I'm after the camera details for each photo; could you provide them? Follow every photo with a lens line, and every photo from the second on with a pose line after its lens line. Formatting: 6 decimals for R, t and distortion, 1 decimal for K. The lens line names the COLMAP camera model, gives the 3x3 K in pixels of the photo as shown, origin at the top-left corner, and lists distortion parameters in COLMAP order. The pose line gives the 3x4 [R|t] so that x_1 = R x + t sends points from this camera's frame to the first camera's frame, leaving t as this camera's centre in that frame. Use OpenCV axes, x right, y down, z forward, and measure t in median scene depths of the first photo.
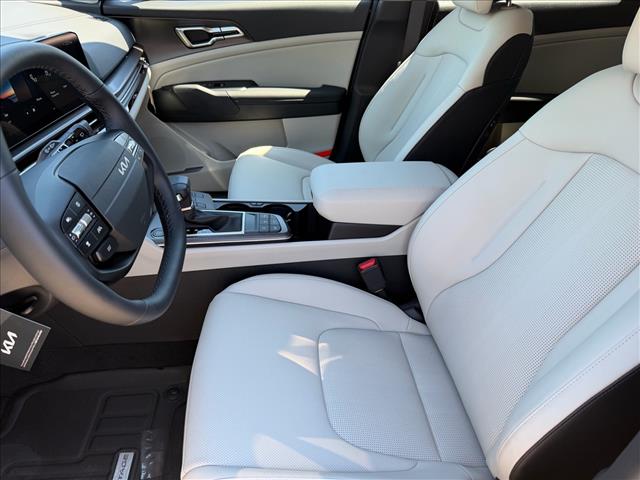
lens RADIAL K [[462.5, 0, 318.4], [0, 462.5, 239.6], [0, 0, 1]] dist [0.030706, -0.035186]
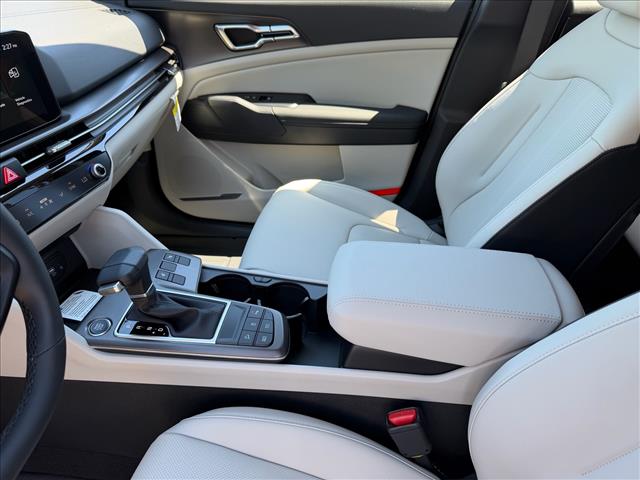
lens RADIAL K [[462.5, 0, 322.9], [0, 462.5, 240.1], [0, 0, 1]] dist [0.030706, -0.035186]
pose [[0.976468, 0.116640, -0.181399, 0.060500], [-0.115014, 0.993173, 0.019491, -0.124967], [0.182434, 0.001832, 0.983216, 0.248577]]
